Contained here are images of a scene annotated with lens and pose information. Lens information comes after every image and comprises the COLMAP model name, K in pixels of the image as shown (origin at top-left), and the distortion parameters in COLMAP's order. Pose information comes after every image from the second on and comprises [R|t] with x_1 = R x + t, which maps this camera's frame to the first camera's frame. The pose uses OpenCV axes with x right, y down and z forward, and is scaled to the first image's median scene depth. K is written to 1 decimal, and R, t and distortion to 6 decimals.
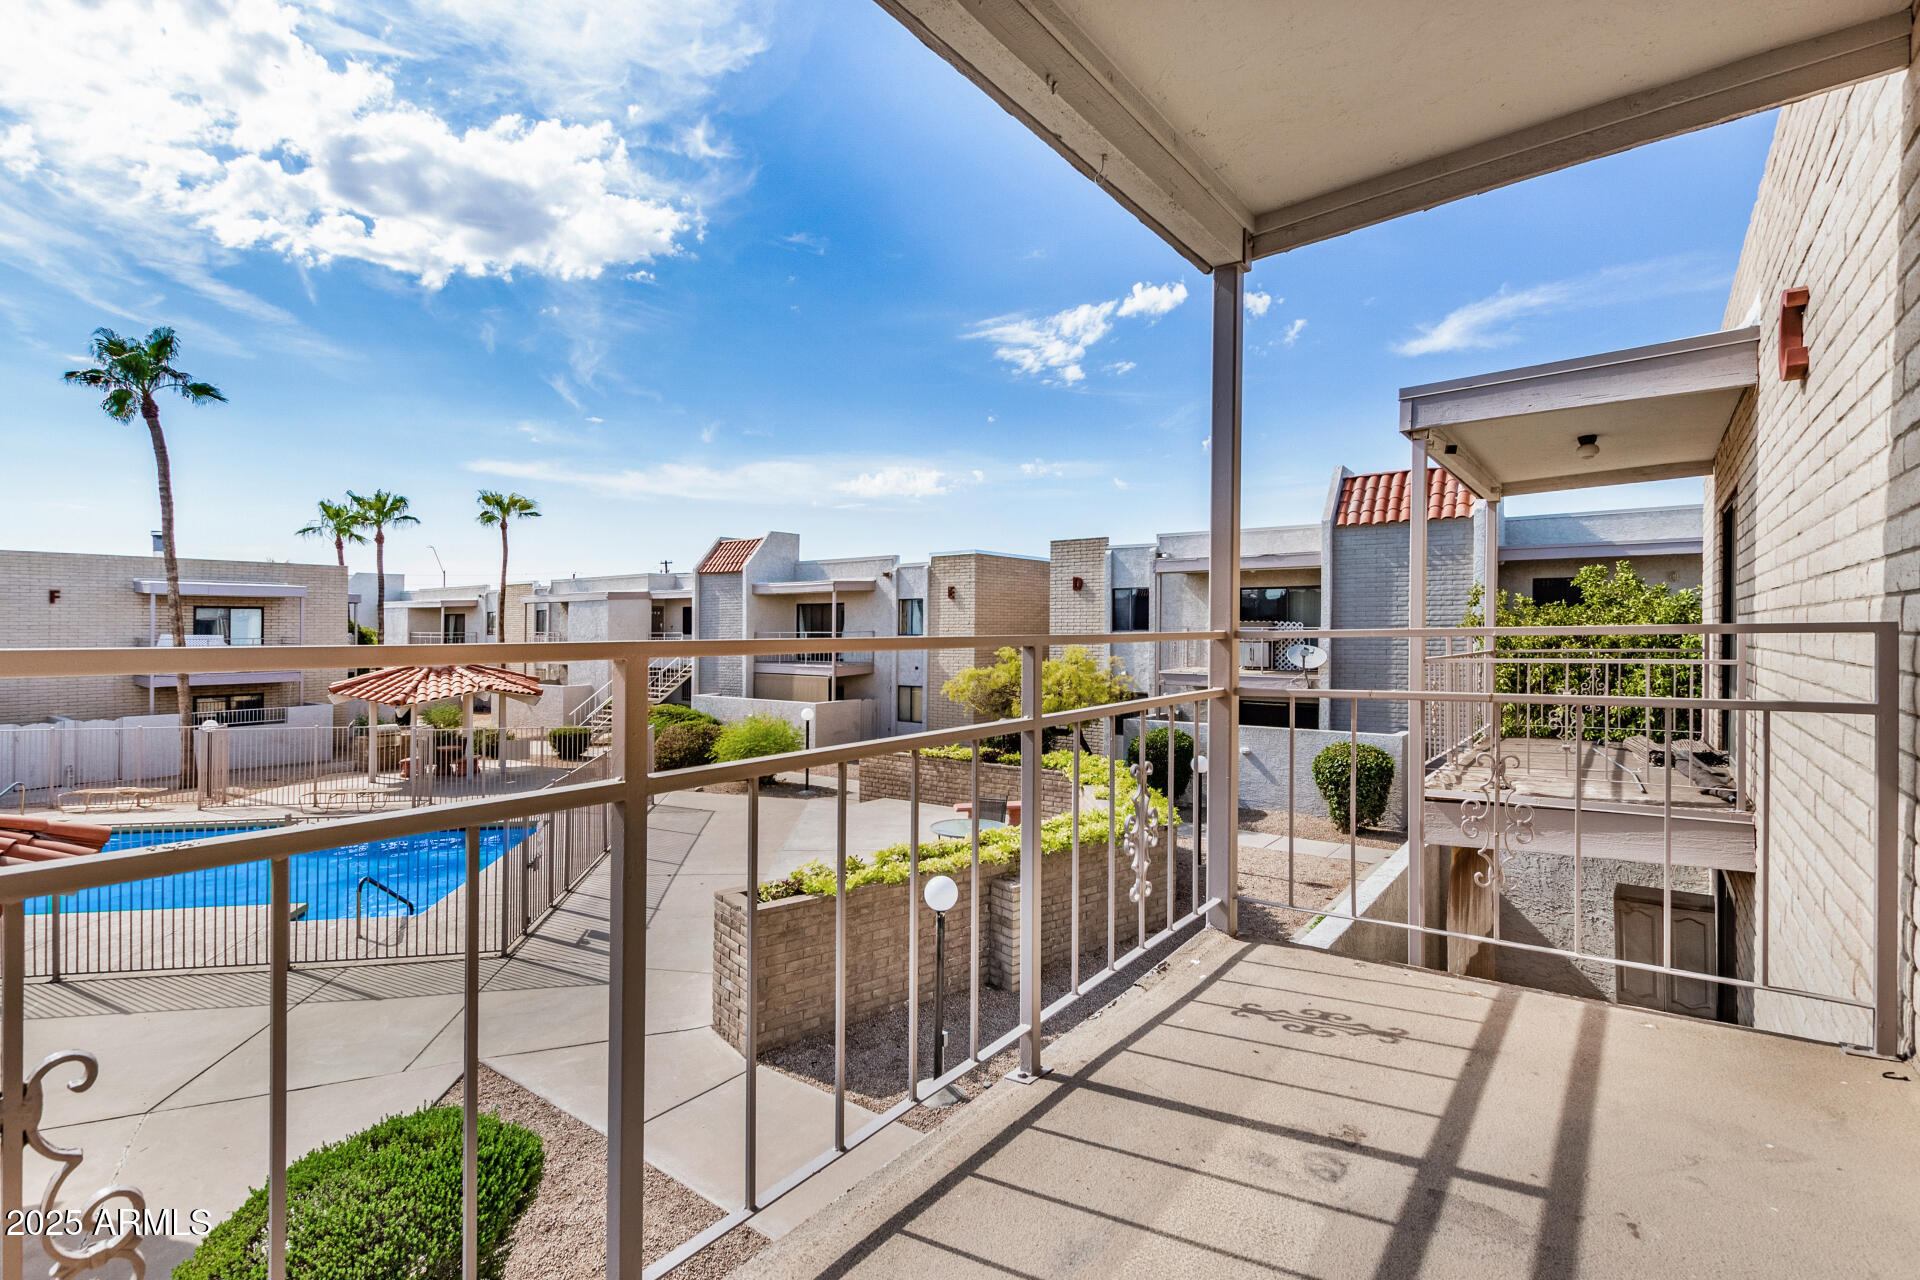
lens RADIAL K [[914.2, 0, 991.9], [0, 914.2, 599.9], [0, 0, 1]] dist [-0.001809, -0.000961]
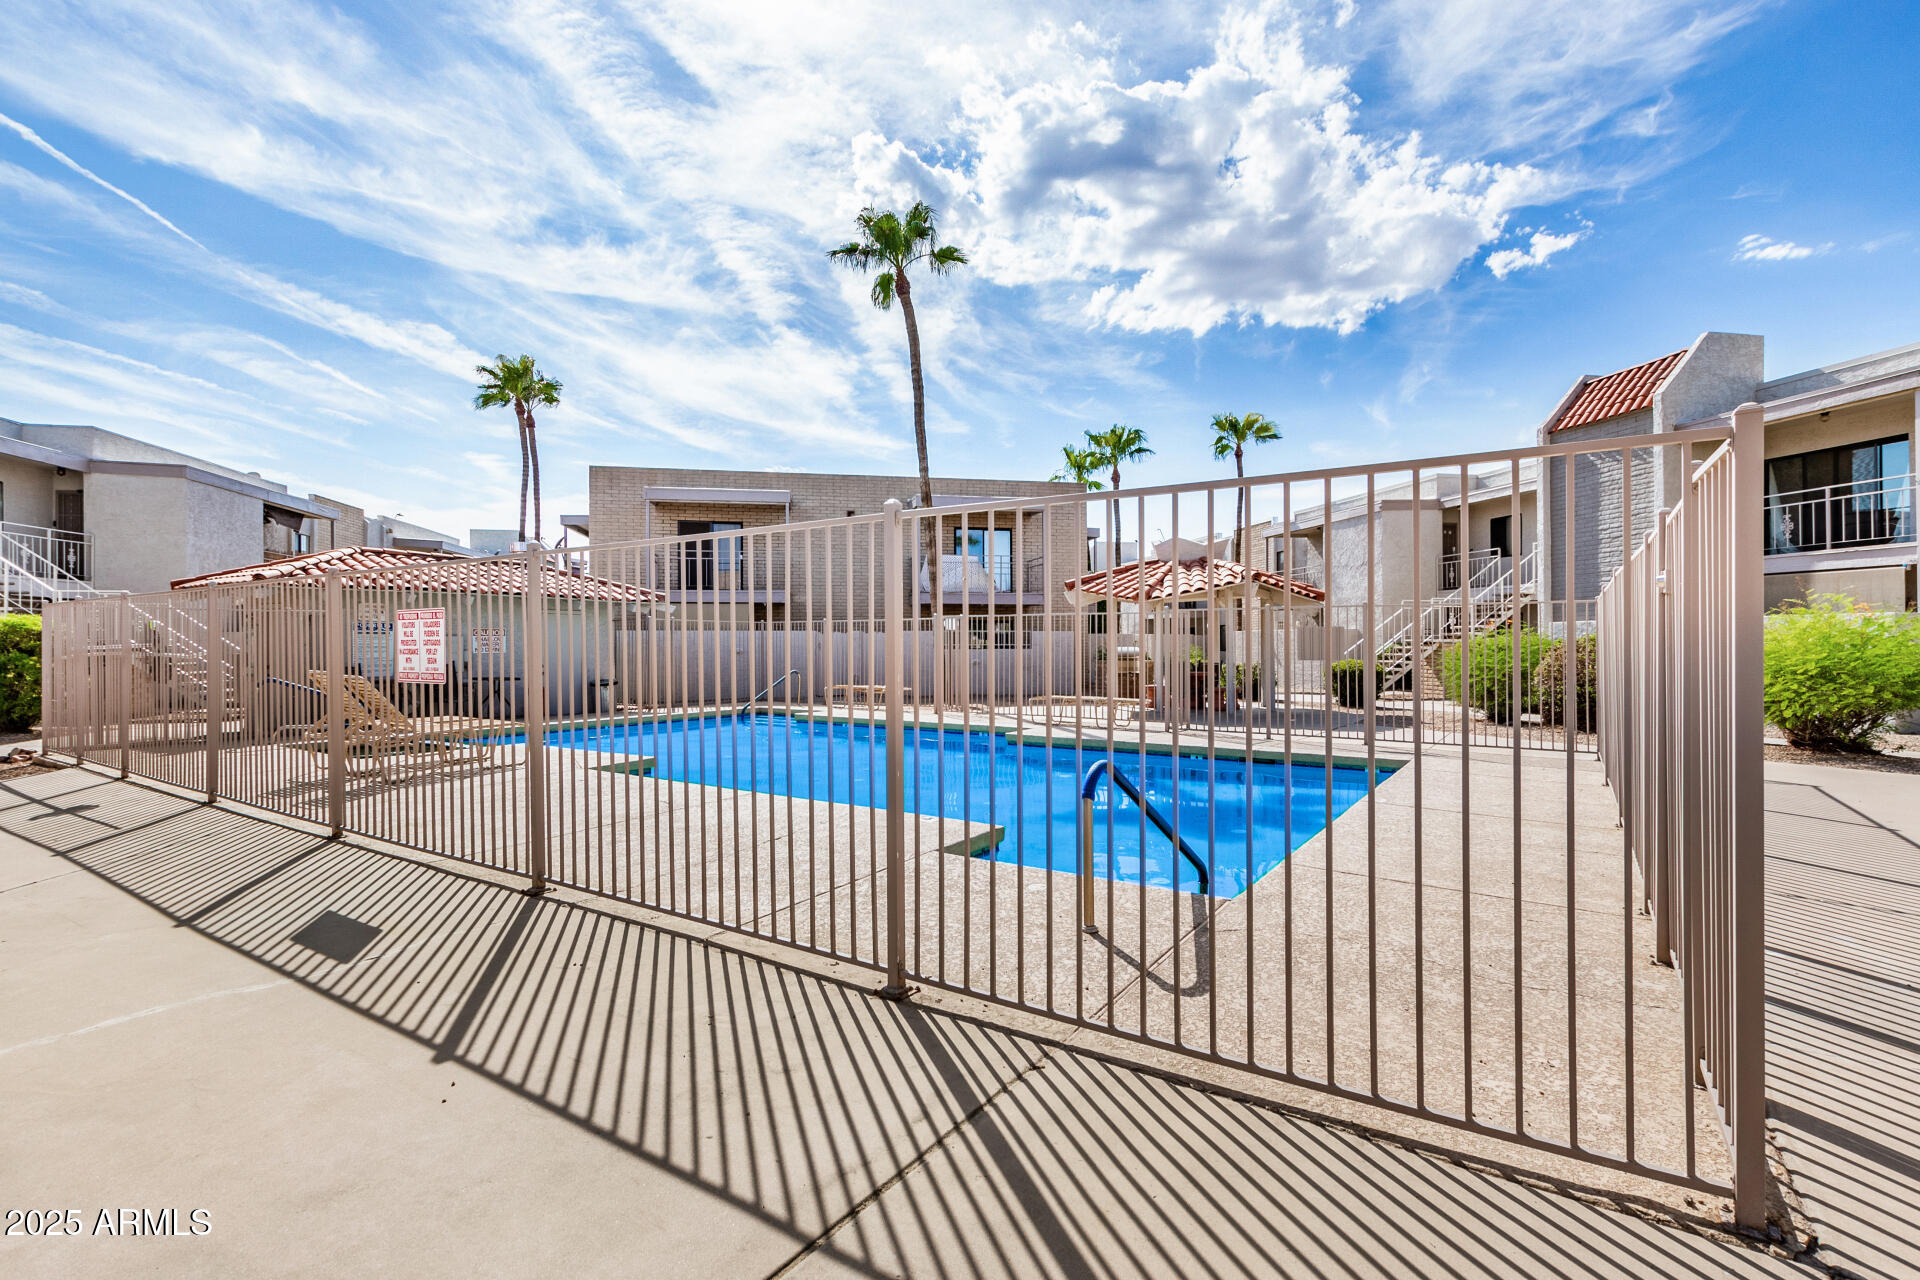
lens RADIAL K [[899.3, 0, 965.3], [0, 899.3, 645.0], [0, 0, 1]] dist [0.008040, -0.000671]
pose [[0.728606, 0.005159, -0.684914, -0.224157], [0.013054, 0.999685, 0.021418, 0.115105], [0.684809, -0.024546, 0.728309, 0.327094]]
